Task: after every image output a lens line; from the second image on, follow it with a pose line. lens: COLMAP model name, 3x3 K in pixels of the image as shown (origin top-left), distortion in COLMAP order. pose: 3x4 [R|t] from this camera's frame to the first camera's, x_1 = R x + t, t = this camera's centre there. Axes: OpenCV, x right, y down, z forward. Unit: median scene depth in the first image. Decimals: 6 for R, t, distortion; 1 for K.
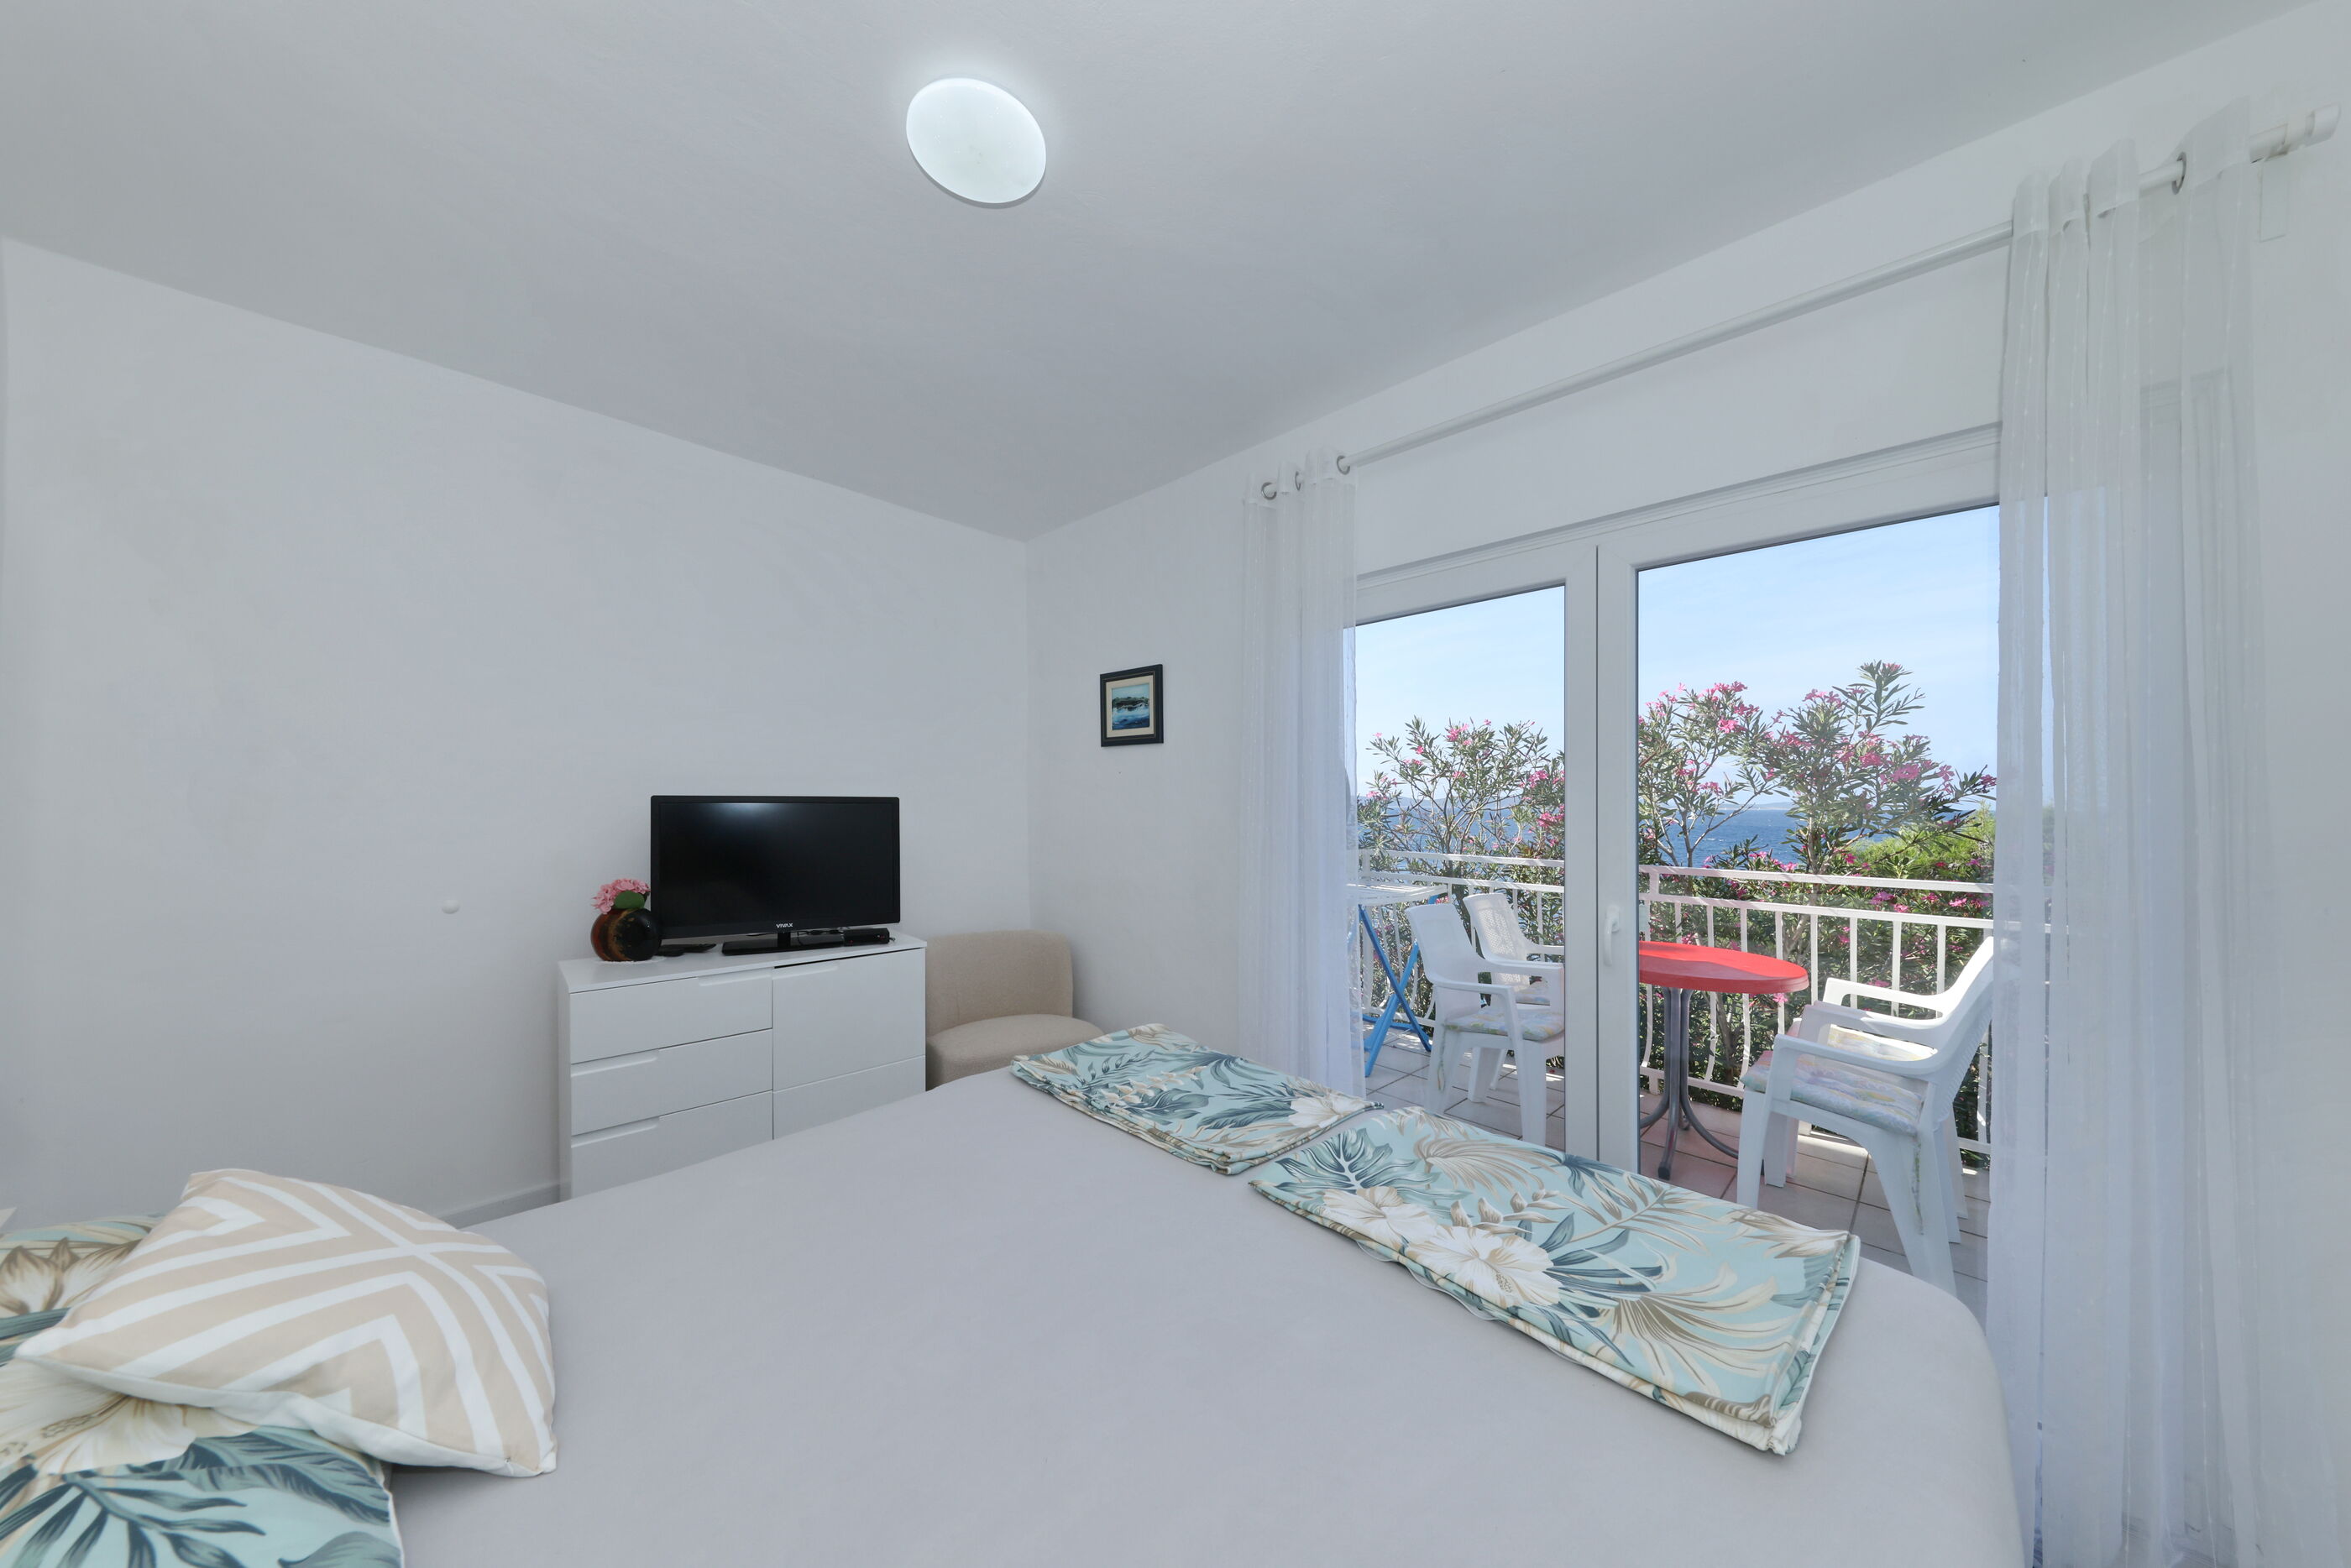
lens RADIAL K [[753.3, 0, 1163.6], [0, 753.3, 763.5], [0, 0, 1]] dist [-0.002203, -0.001808]
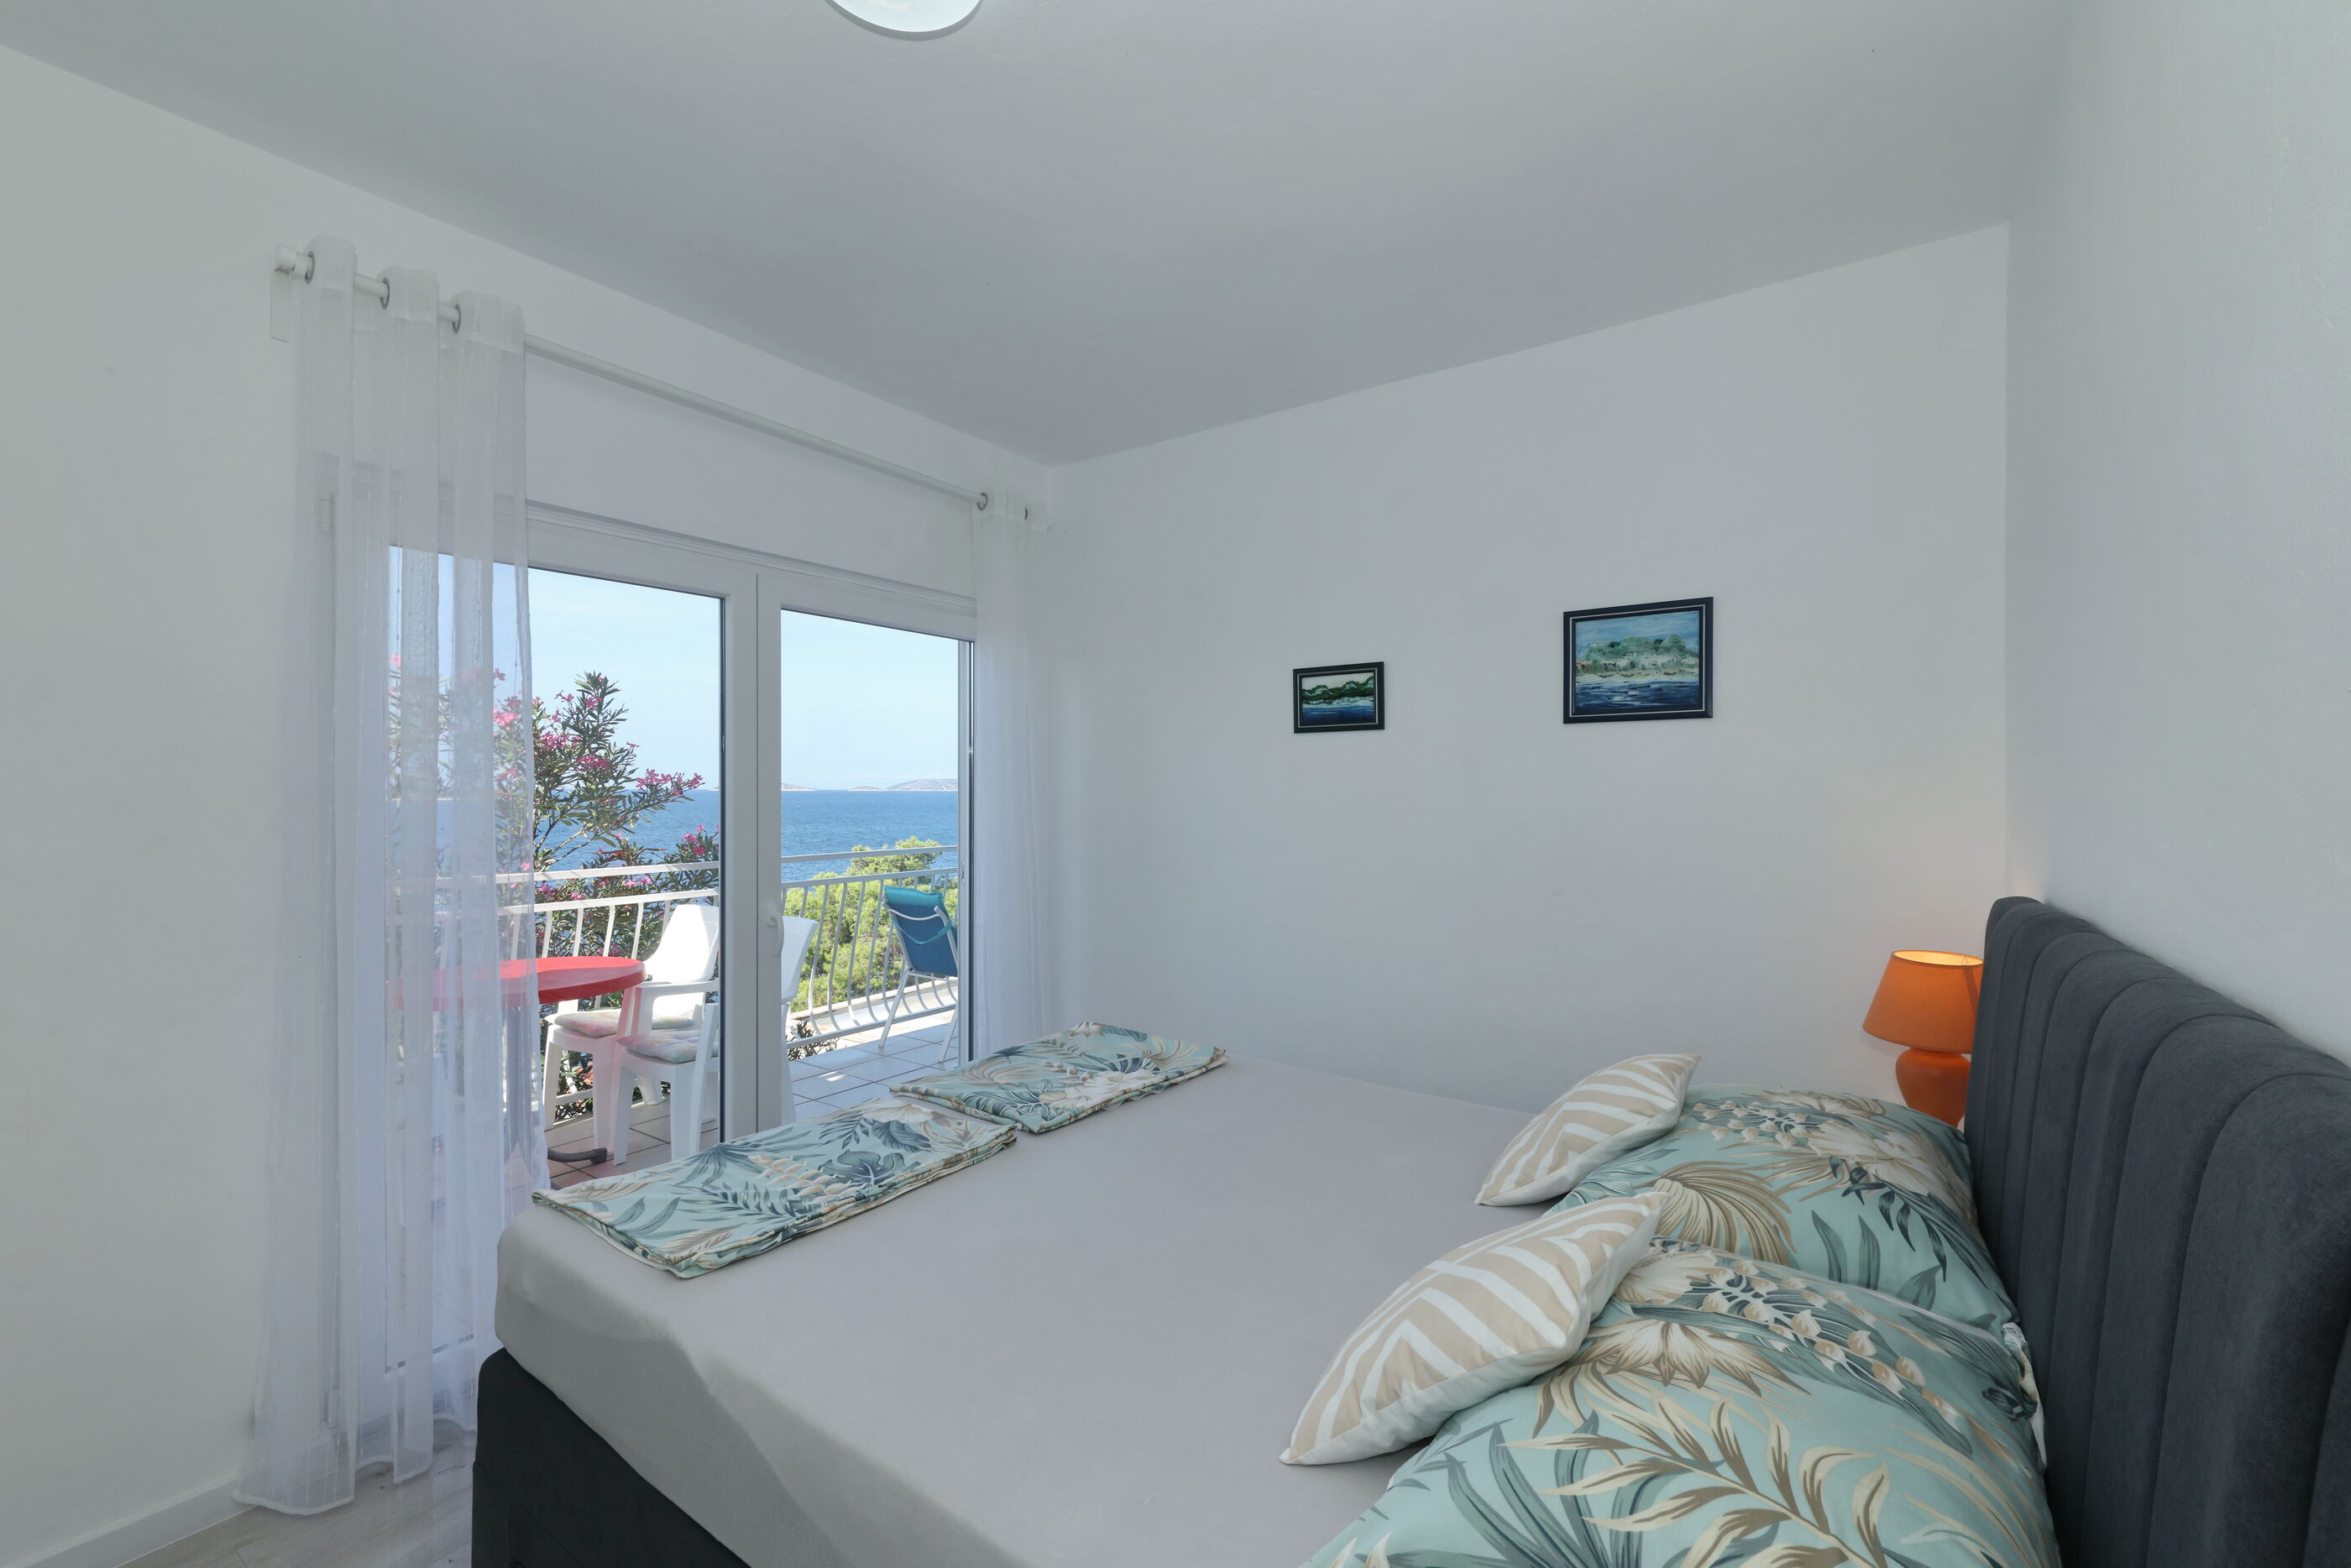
lens RADIAL K [[960.1, 0, 1177.2], [0, 960.1, 784.8], [0, 0, 1]] dist [0.001030, 0.000021]
pose [[-0.174955, -0.004855, 0.984564, -0.907399], [-0.051744, 0.998651, -0.004270, -0.010866], [-0.983216, -0.051692, -0.174970, 0.661767]]
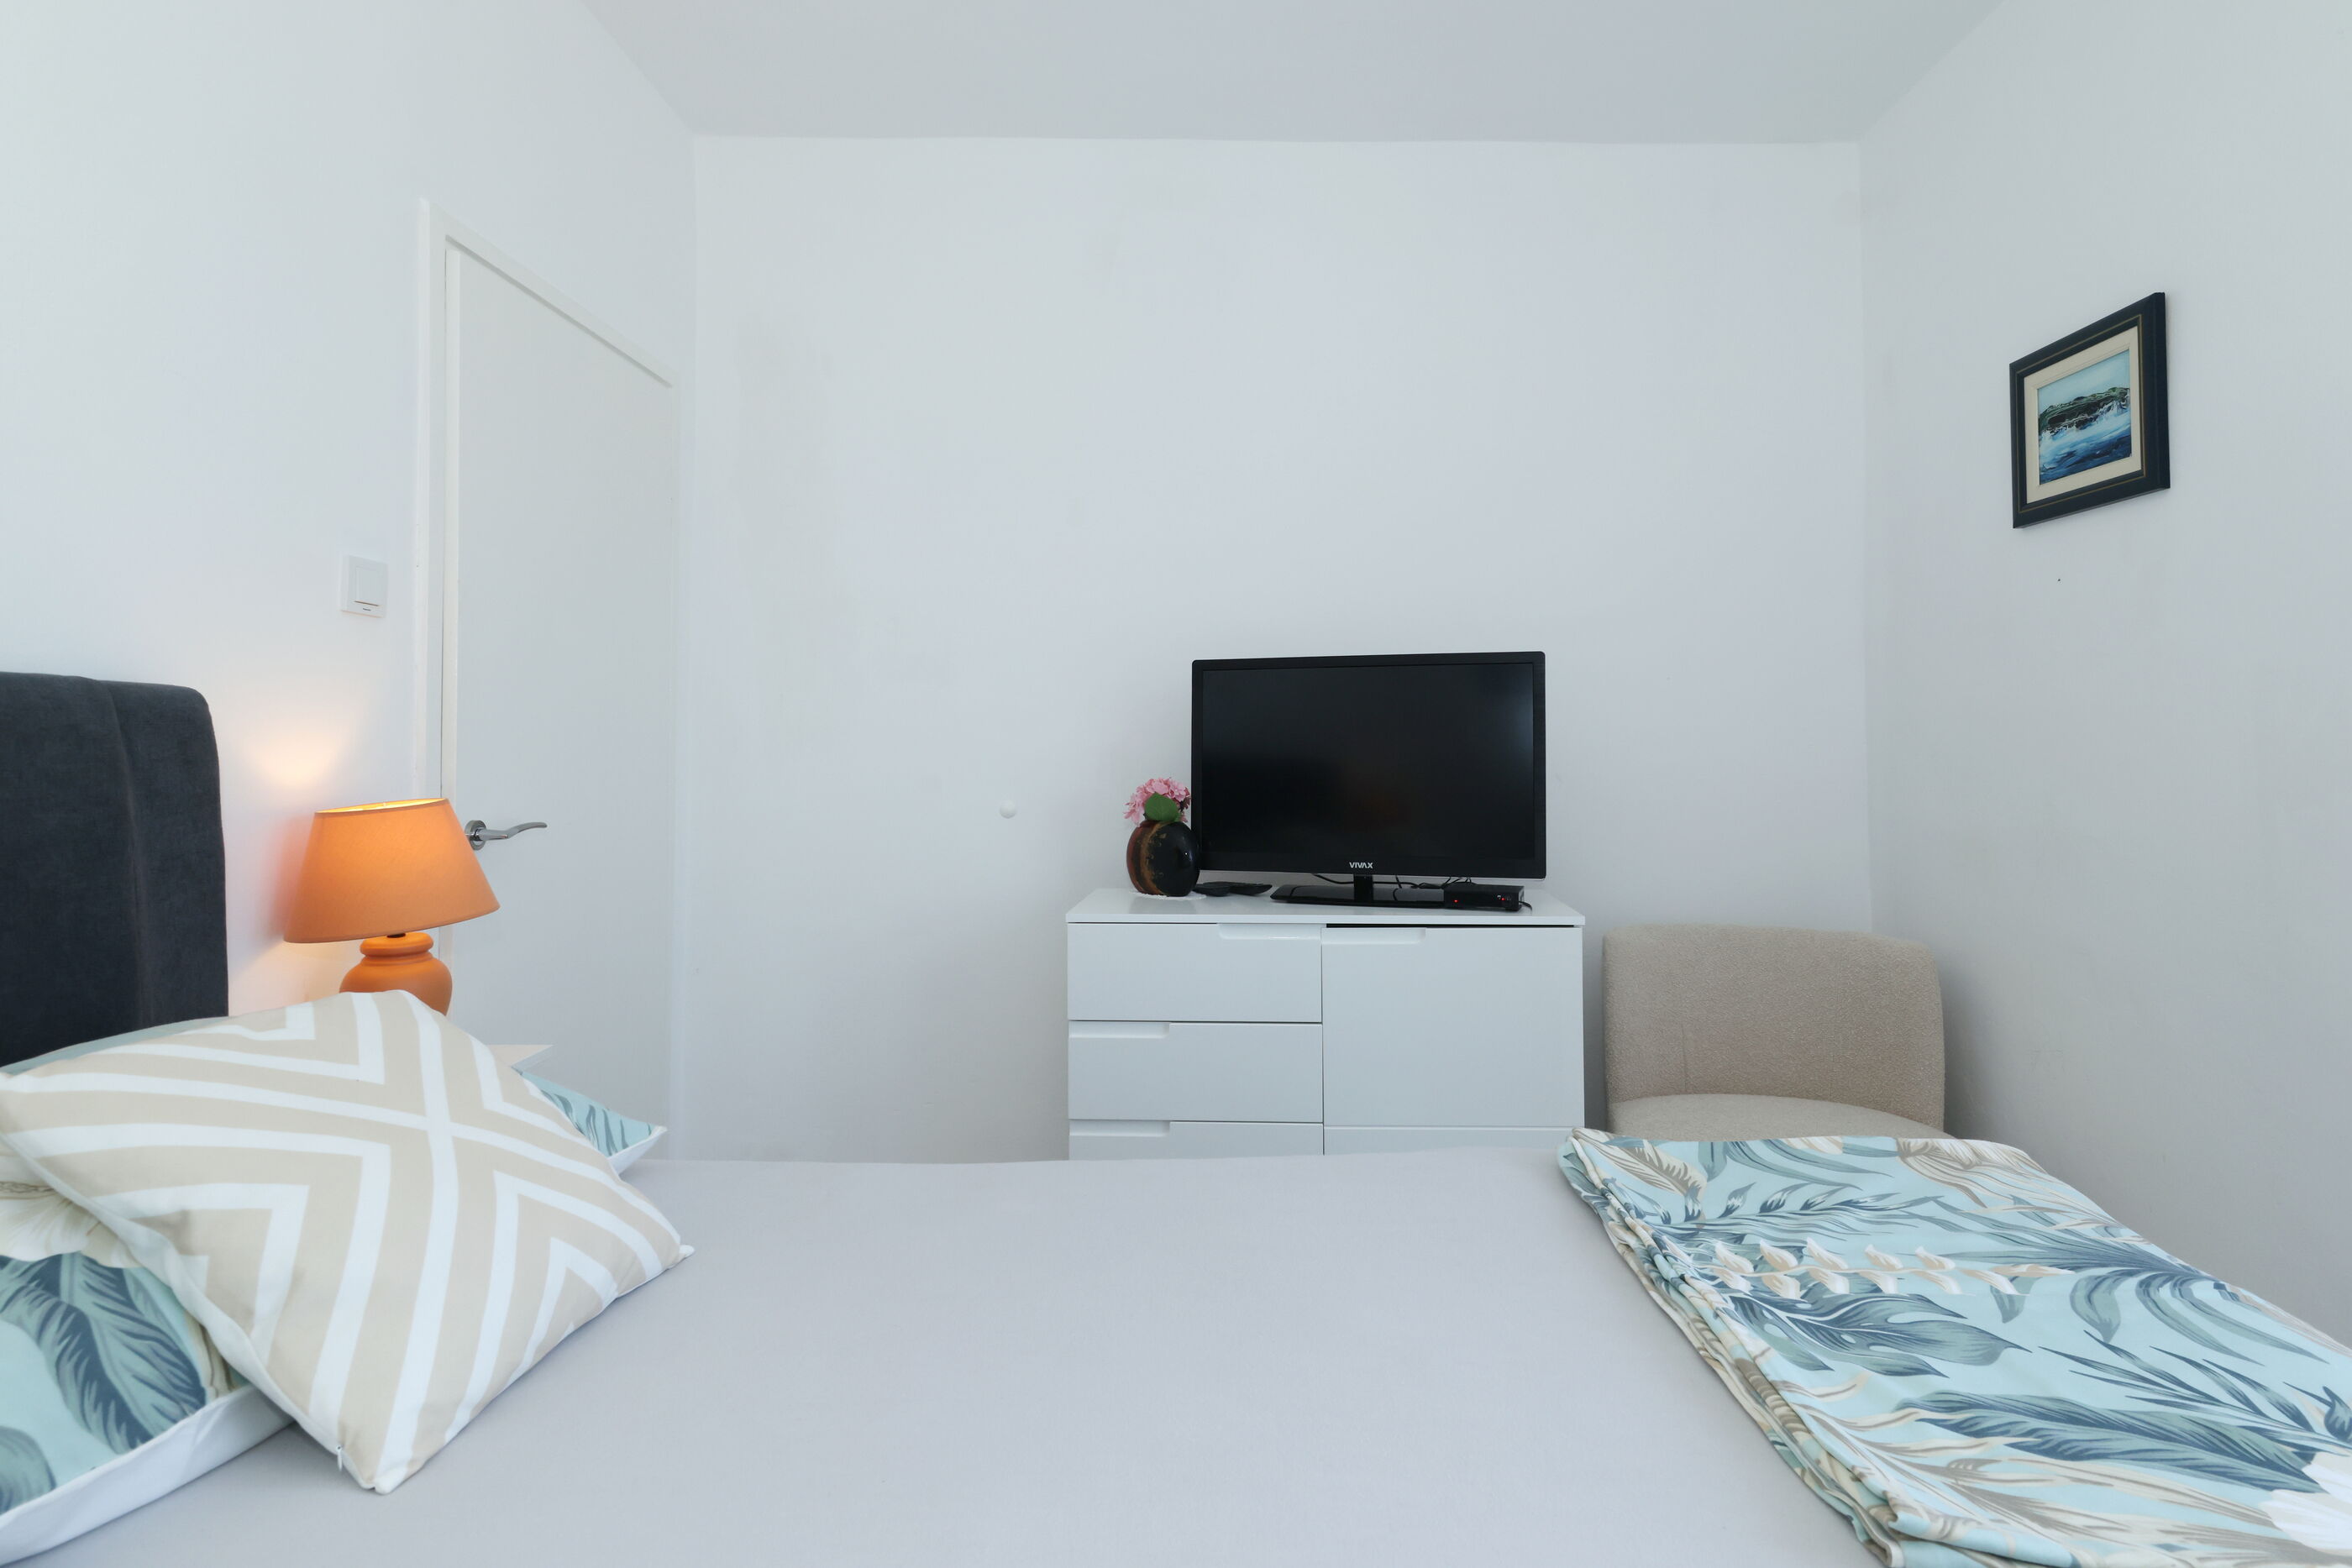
lens RADIAL K [[1239.4, 0, 1233.5], [0, 1239.4, 722.0], [0, 0, 1]] dist [0.008531, -0.002983]
pose [[0.710301, -0.019513, -0.703628, 0.169624], [0.038253, 0.999209, 0.010906, 0.108955], [0.702858, -0.034663, 0.710485, 0.281063]]
